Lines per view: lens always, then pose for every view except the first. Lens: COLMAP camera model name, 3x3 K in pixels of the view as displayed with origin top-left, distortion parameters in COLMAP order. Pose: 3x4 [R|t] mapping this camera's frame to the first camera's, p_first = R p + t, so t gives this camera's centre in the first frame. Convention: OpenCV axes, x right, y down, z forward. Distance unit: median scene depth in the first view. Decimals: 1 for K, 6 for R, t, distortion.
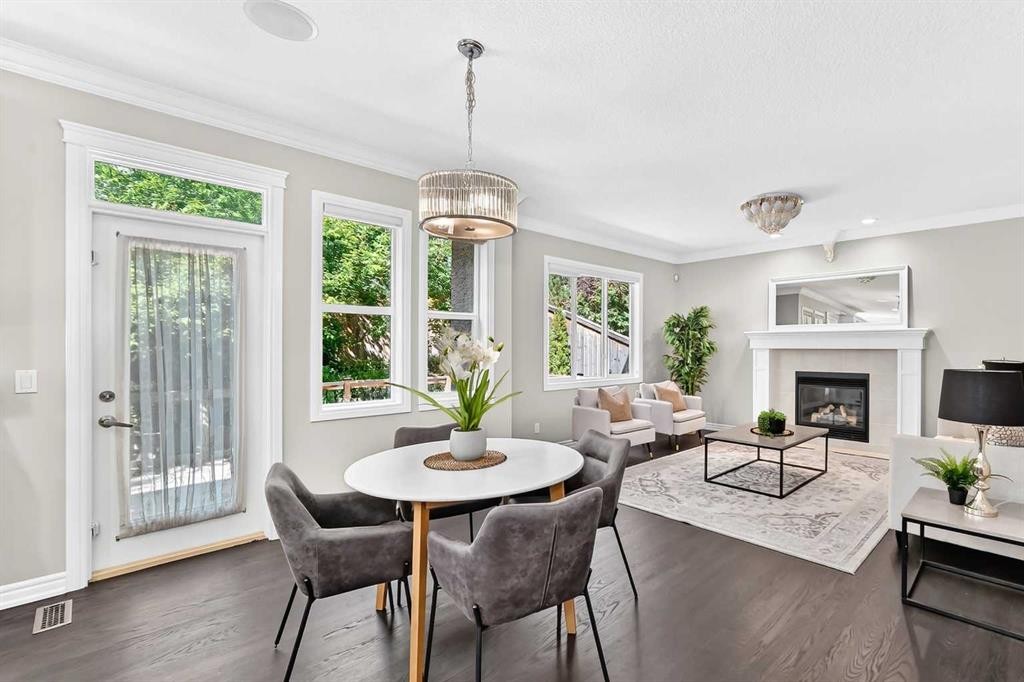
lens RADIAL K [[469.8, 0, 514.3], [0, 469.8, 350.7], [0, 0, 1]] dist [-0.002777, 0.001037]
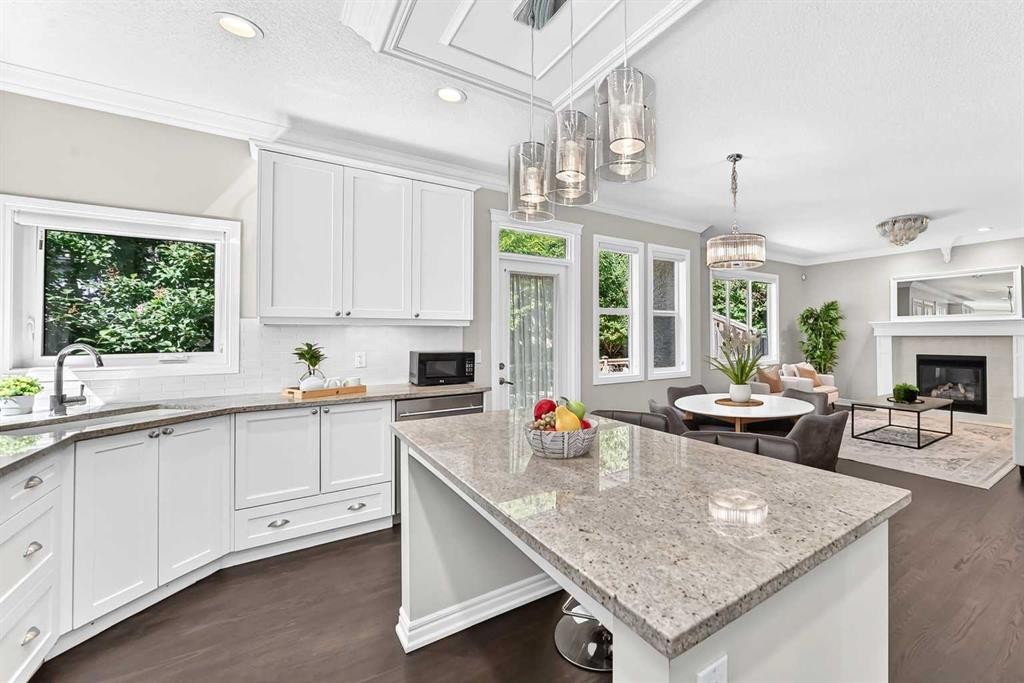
lens RADIAL K [[469.8, 0, 515.6], [0, 469.8, 332.6], [0, 0, 1]] dist [-0.002777, 0.001037]
pose [[0.993282, -0.006313, -0.115546, -0.287261], [0.004626, 0.999879, -0.014862, 0.001151], [0.115626, 0.014228, 0.993191, -0.316773]]
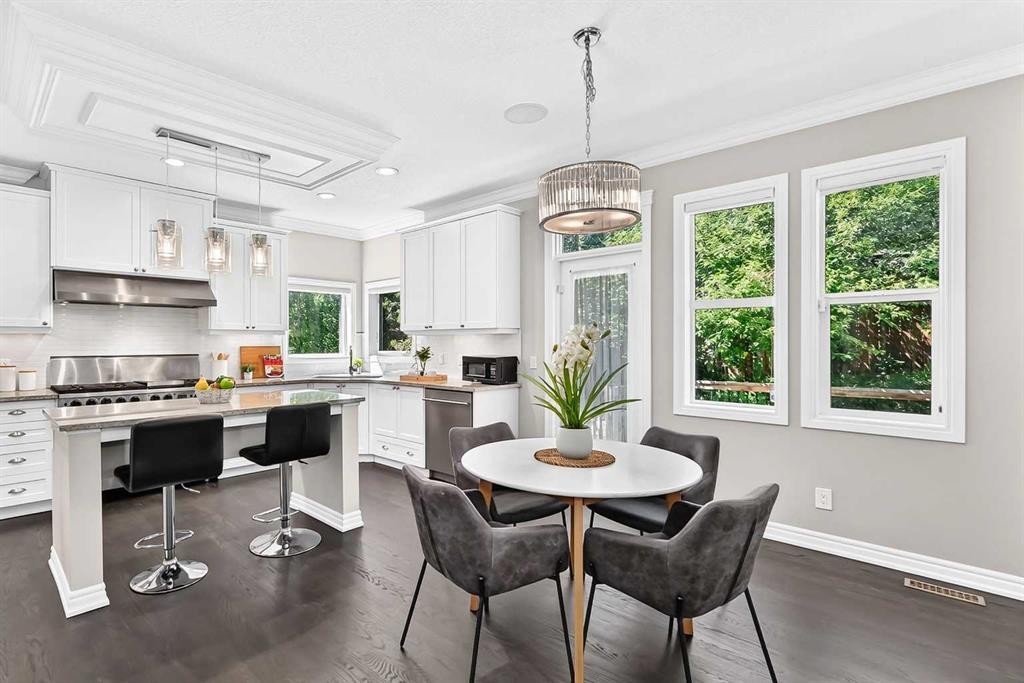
lens RADIAL K [[504.3, 0, 515.8], [0, 504.3, 342.0], [0, 0, 1]] dist [-0.025022, -0.000692]
pose [[0.104286, -0.000880, -0.994547, 0.435024], [-0.007875, 0.999968, -0.001710, -0.004614], [0.994516, 0.008010, 0.104275, 0.357449]]
